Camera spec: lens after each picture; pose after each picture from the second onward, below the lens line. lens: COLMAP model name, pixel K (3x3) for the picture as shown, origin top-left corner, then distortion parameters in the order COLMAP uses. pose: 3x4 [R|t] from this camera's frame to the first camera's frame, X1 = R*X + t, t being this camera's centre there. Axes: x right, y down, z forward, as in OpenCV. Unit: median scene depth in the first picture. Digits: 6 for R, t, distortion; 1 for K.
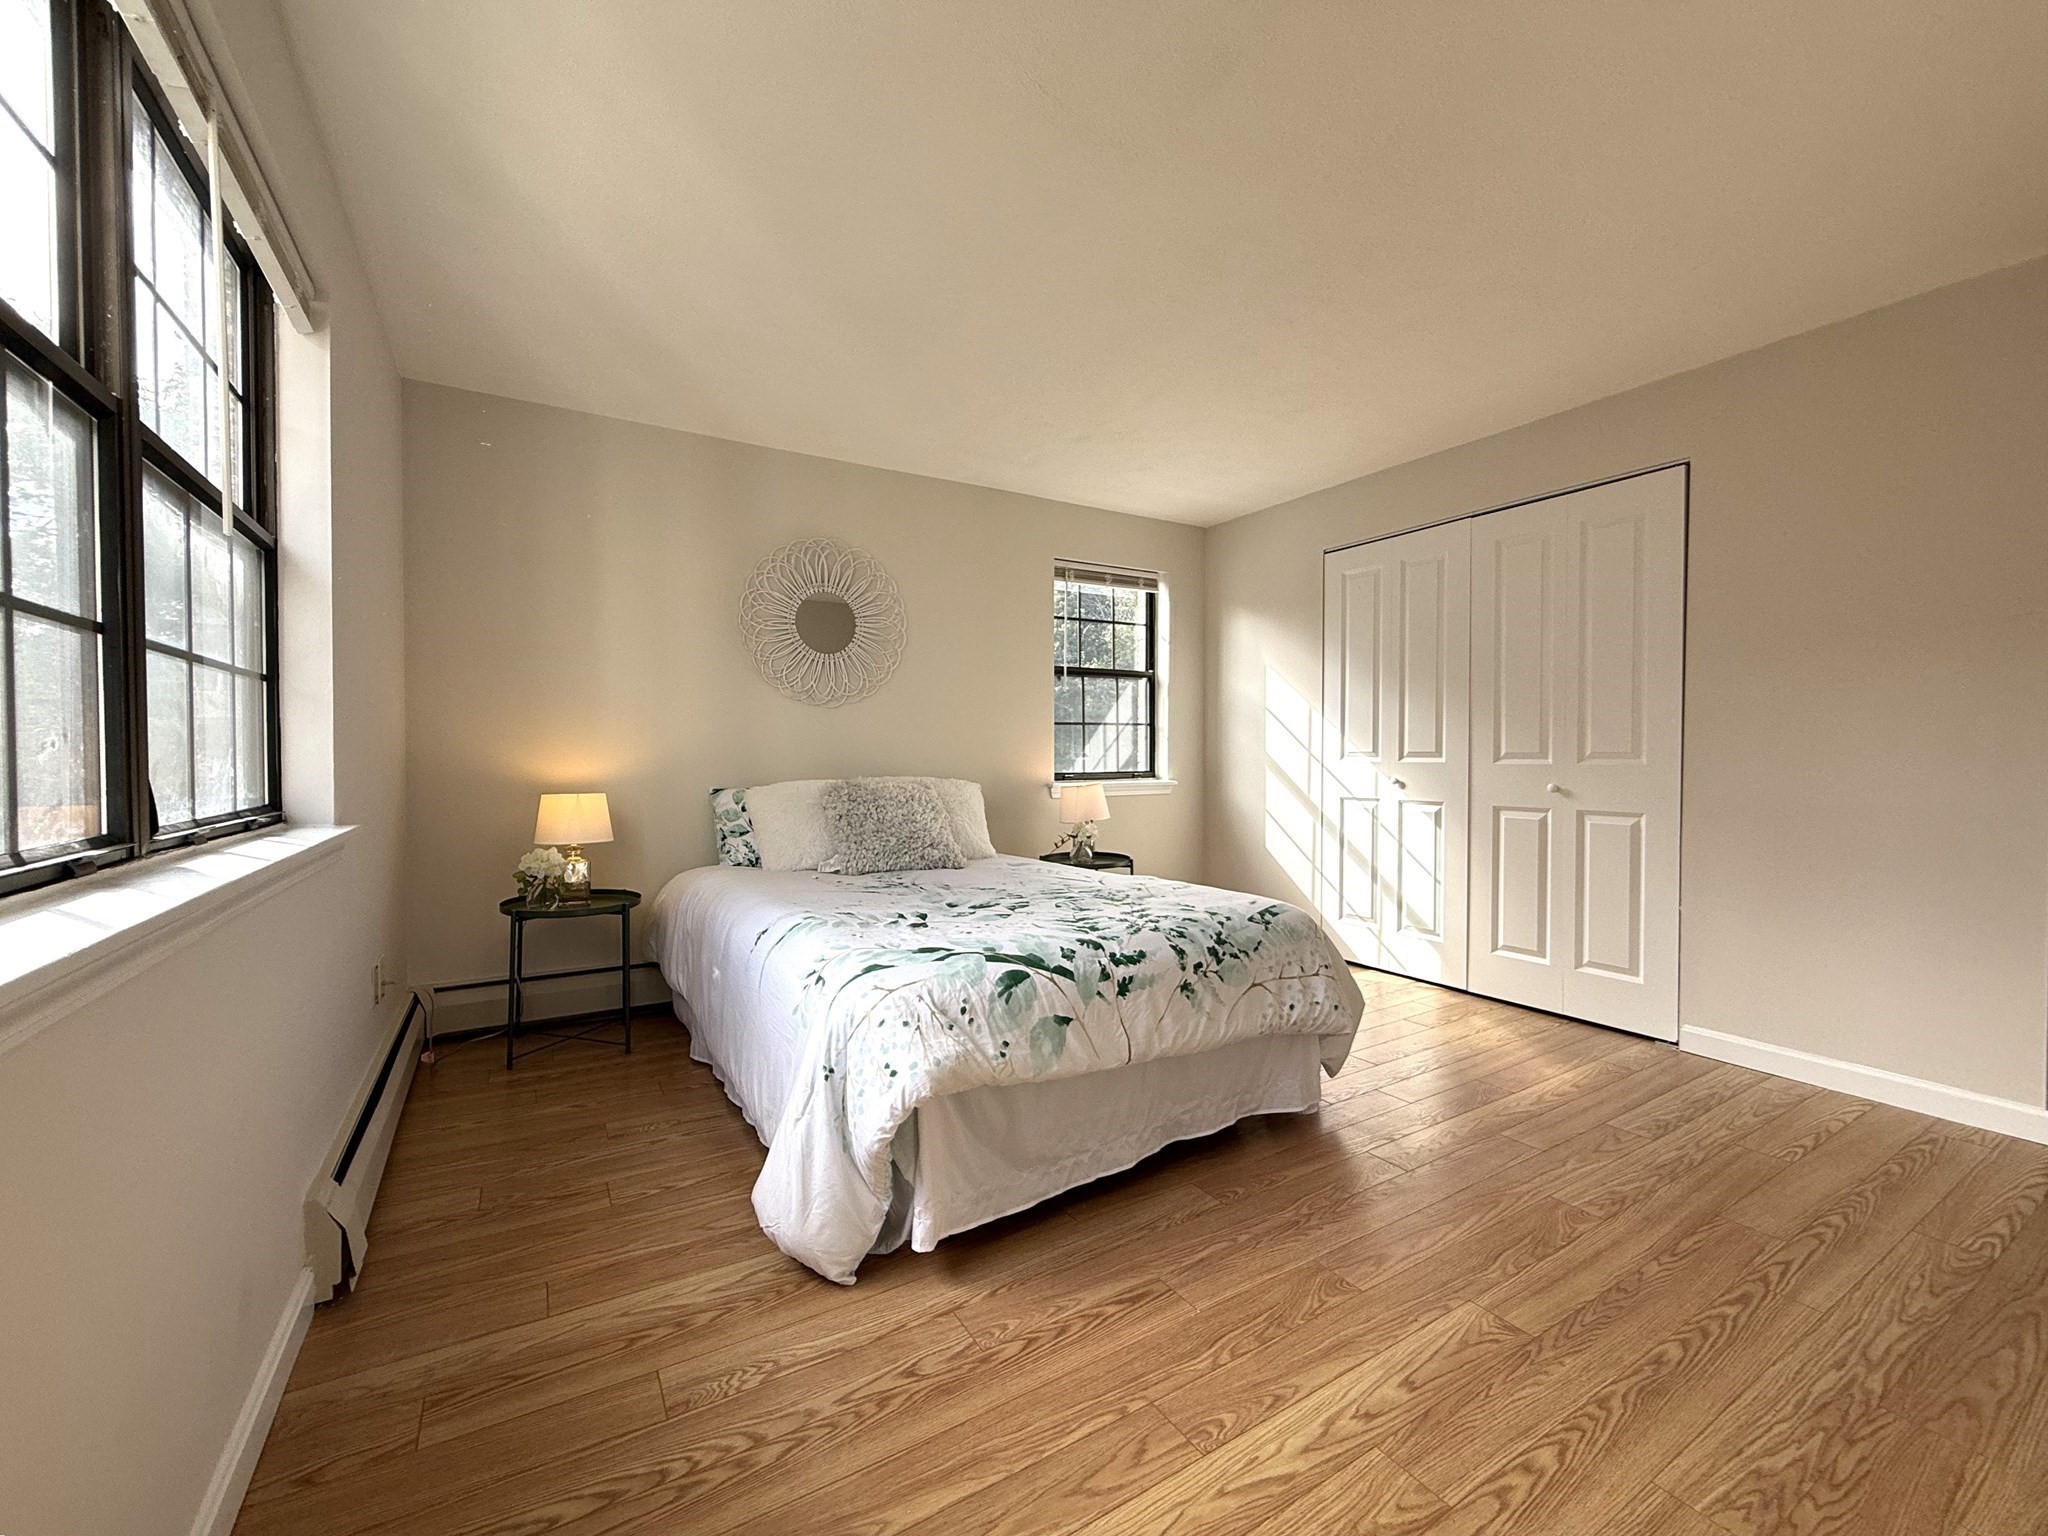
lens RADIAL K [[817.1, 0, 1010.1], [0, 817.1, 763.2], [0, 0, 1]] dist [0.000881, 0.000020]
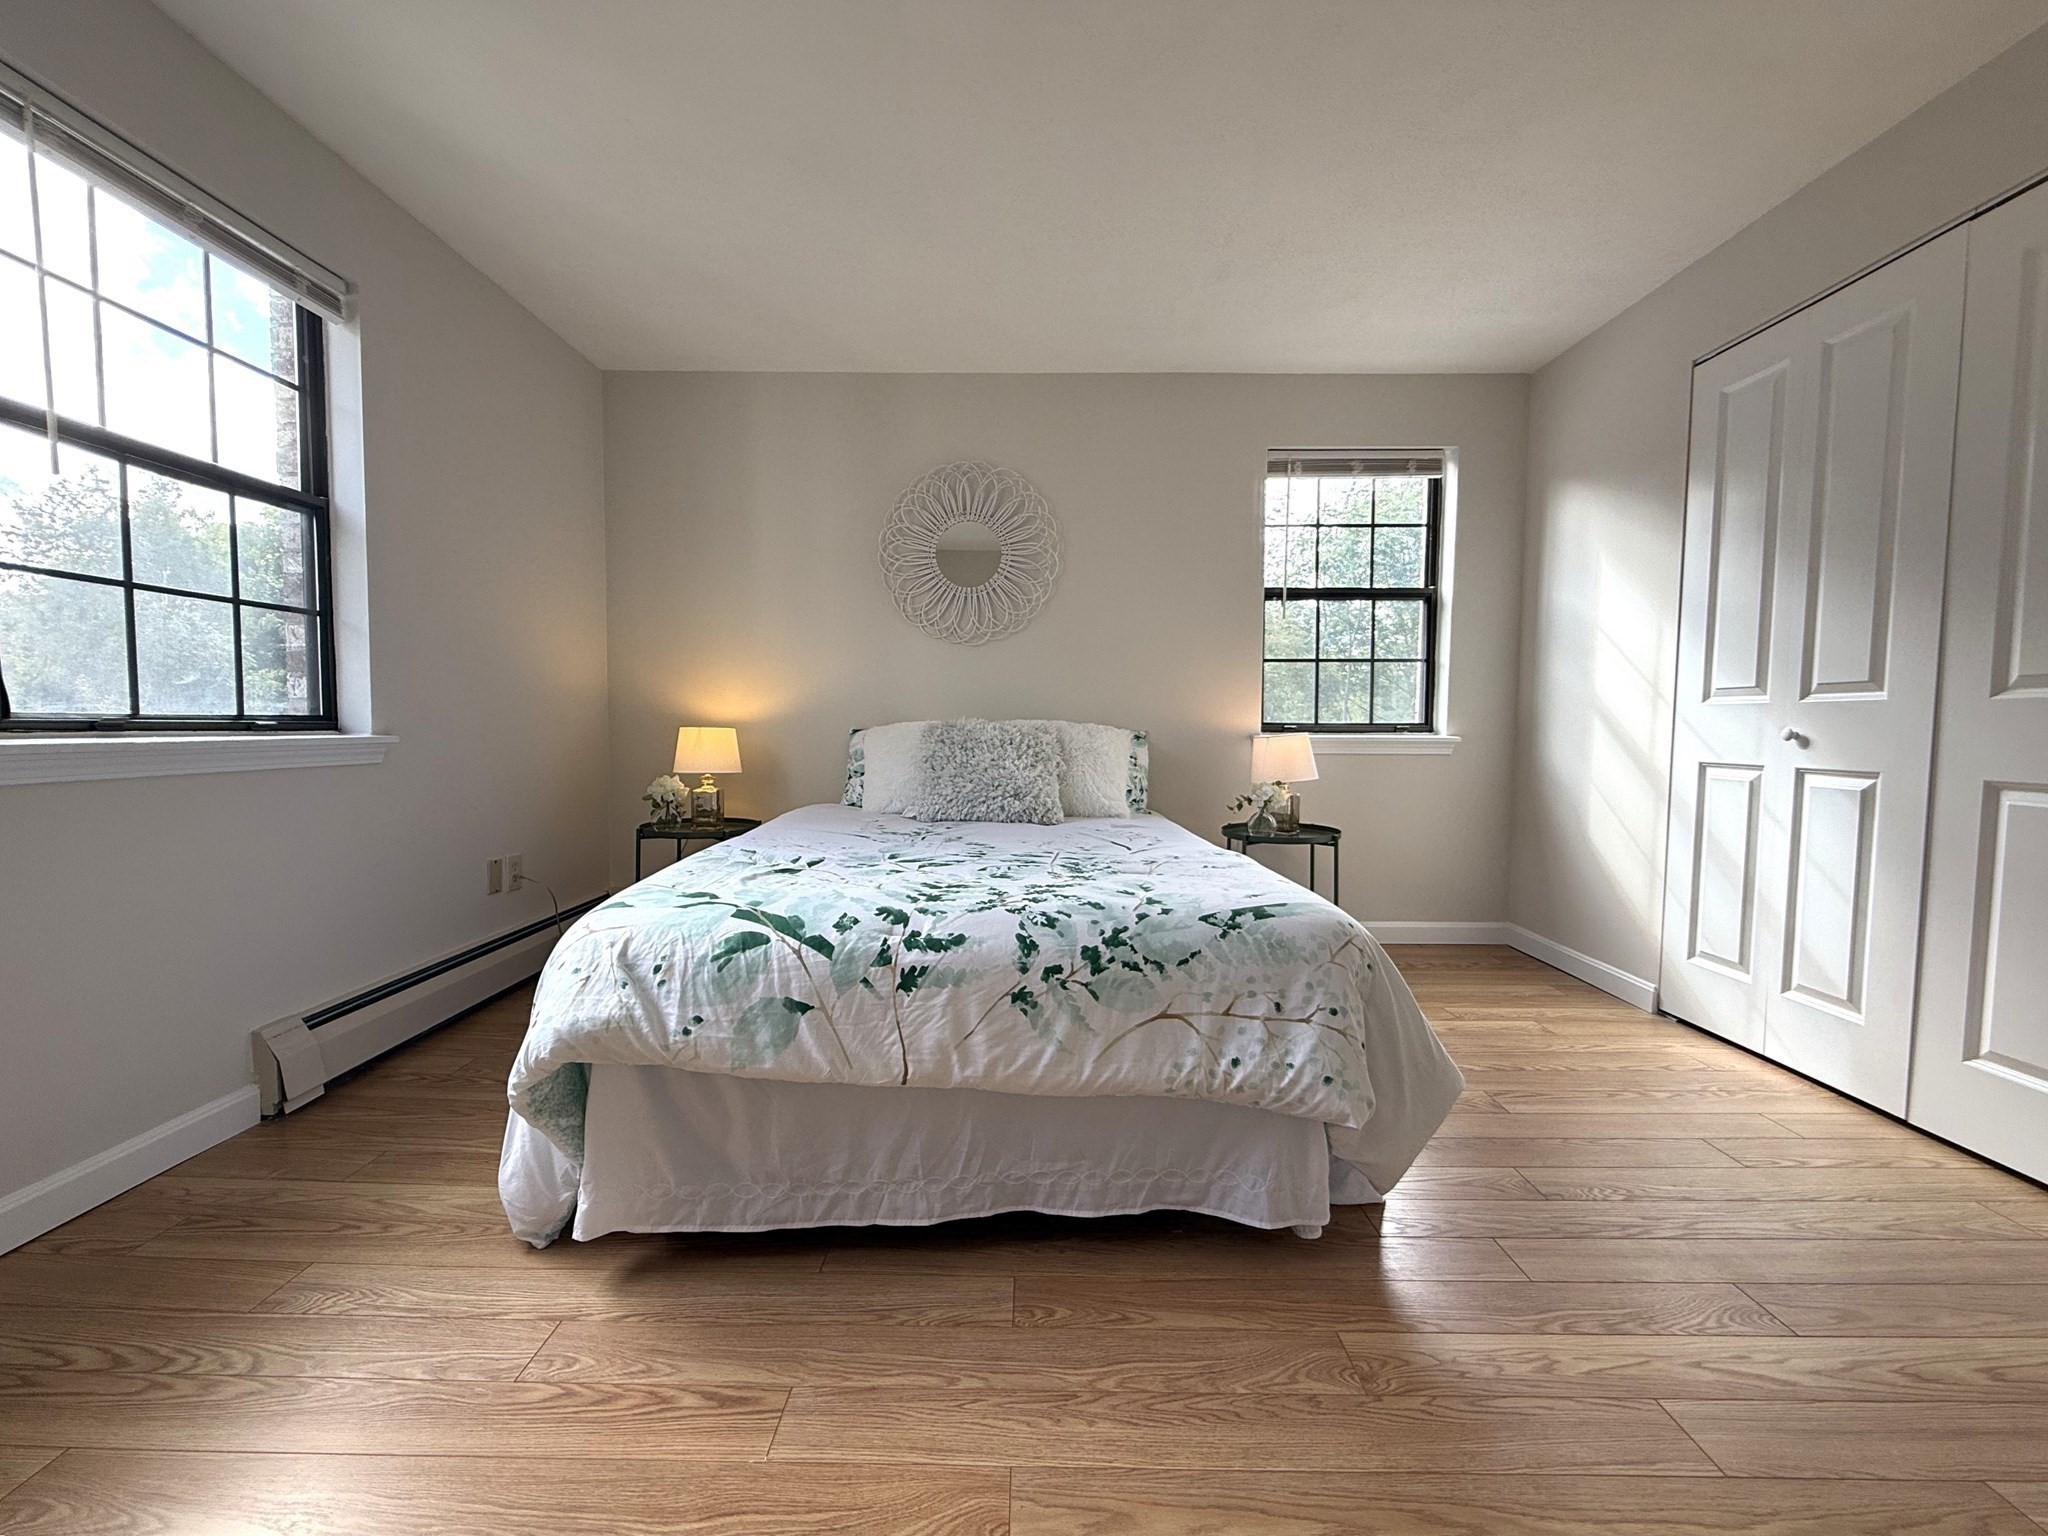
lens RADIAL K [[817.1, 0, 1015.2], [0, 817.1, 766.1], [0, 0, 1]] dist [0.000881, 0.000020]
pose [[0.856791, 0.035543, -0.514438, 0.507485], [-0.014941, 0.998914, 0.044132, 0.044892], [0.515447, -0.030126, 0.856391, 0.376072]]
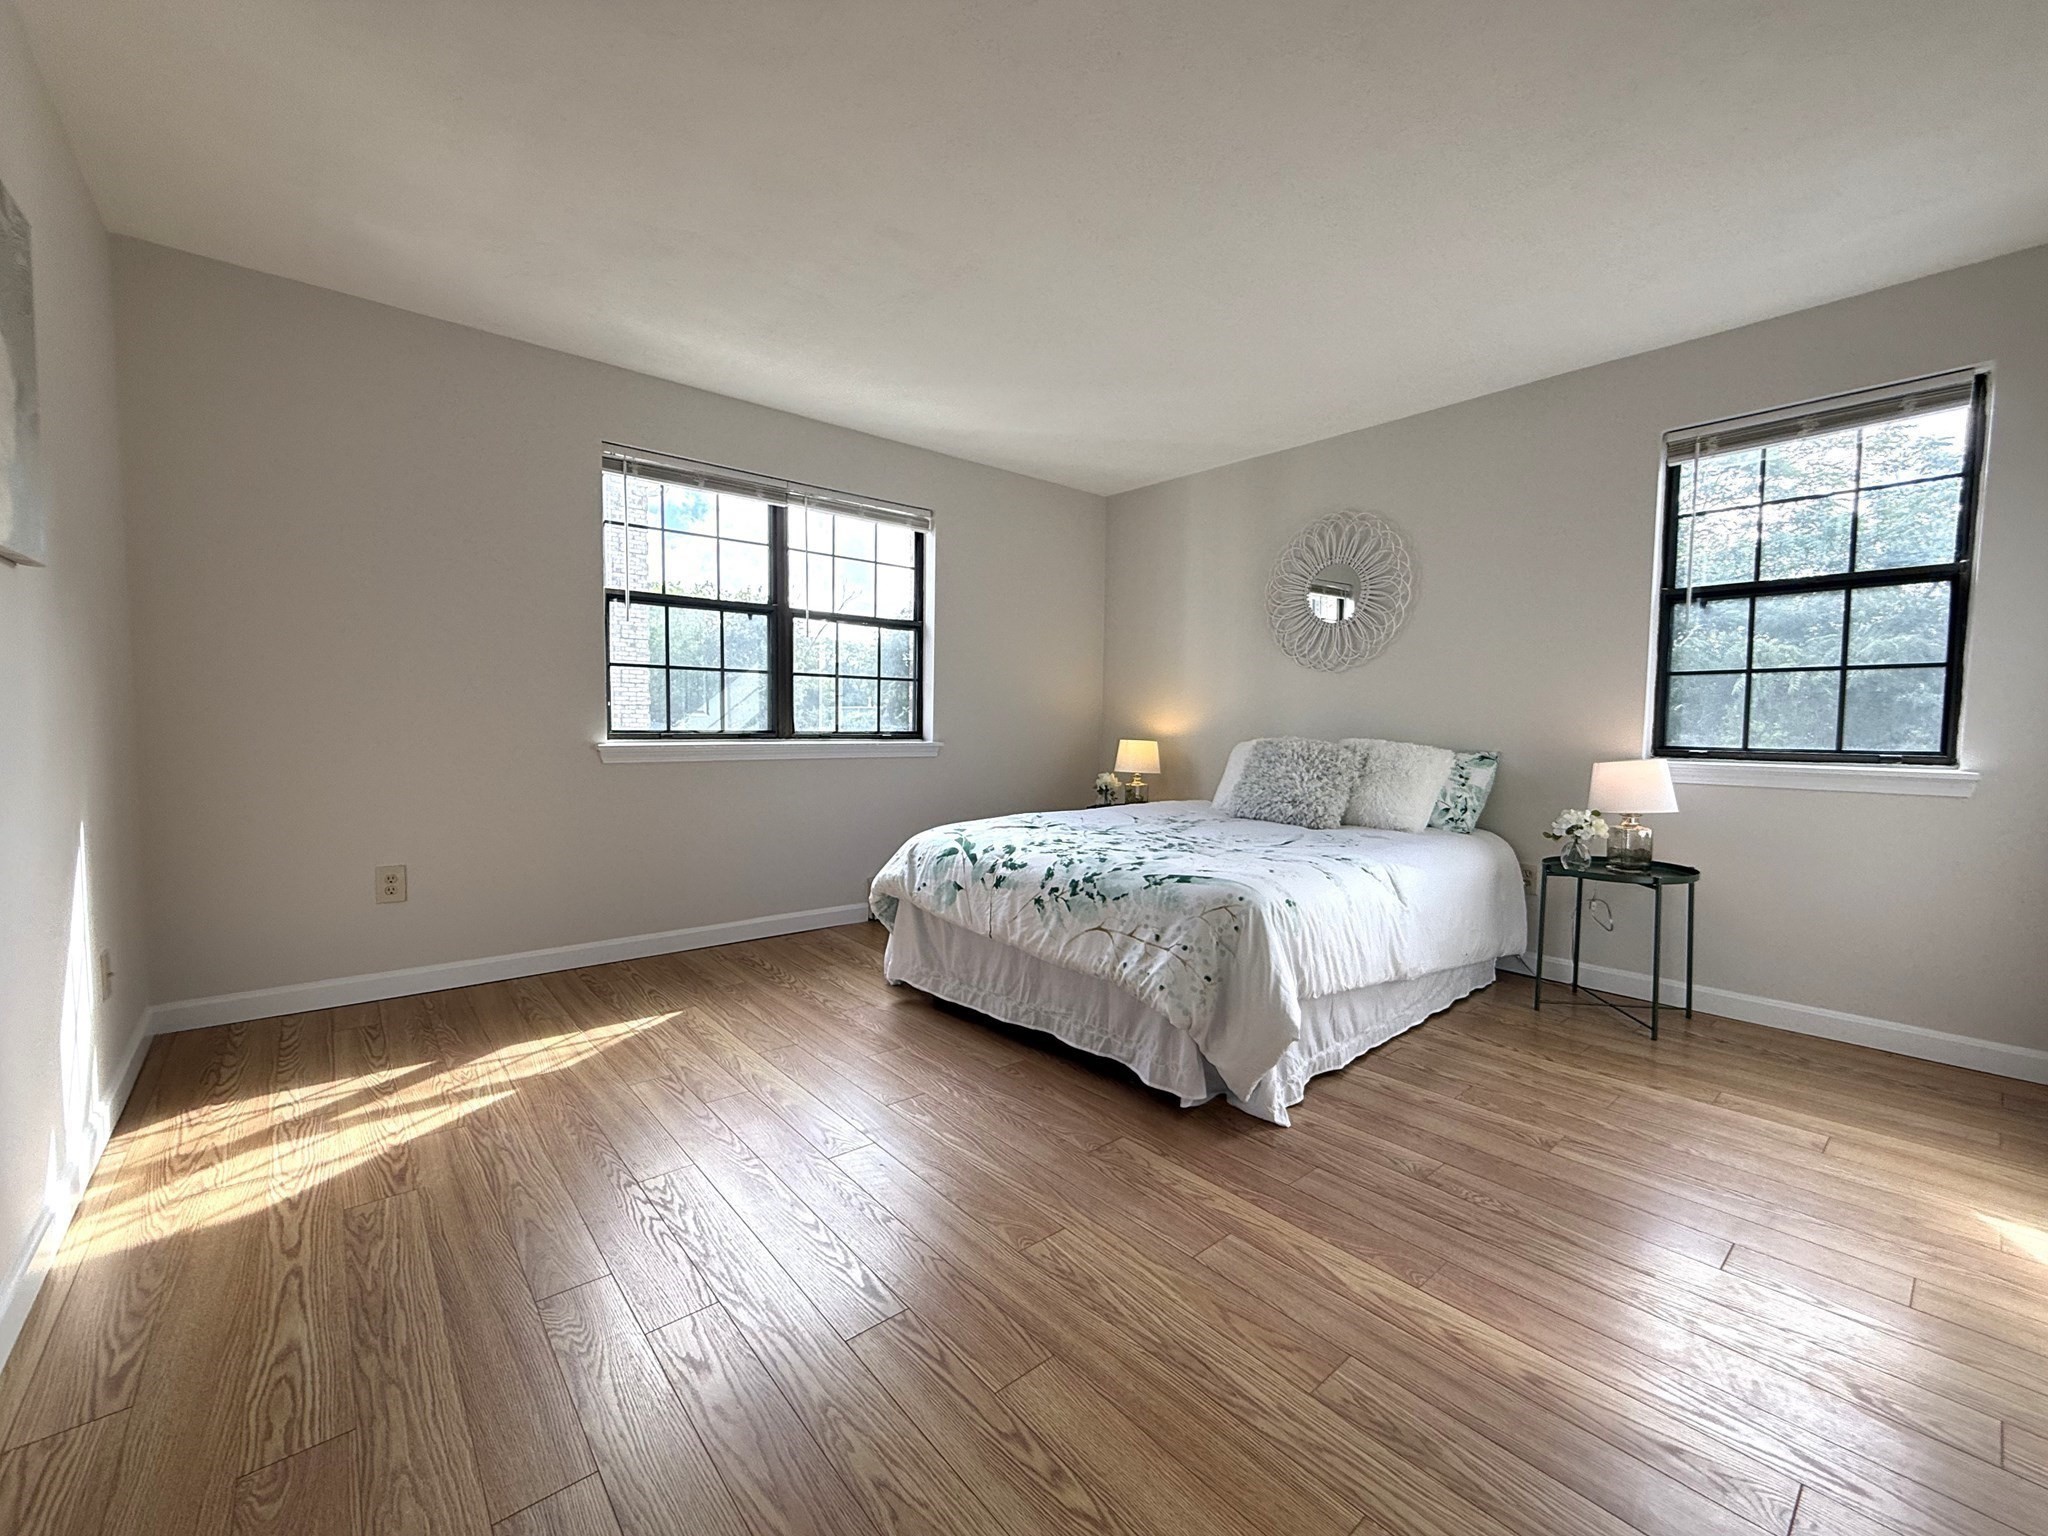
lens RADIAL K [[817.1, 0, 1030.1], [0, 817.1, 757.2], [0, 0, 1]] dist [0.000881, 0.000020]
pose [[0.189045, 0.046390, -0.980872, 1.252024], [-0.025975, 0.998770, 0.042230, 0.011617], [0.981625, 0.017495, 0.190018, 0.688821]]
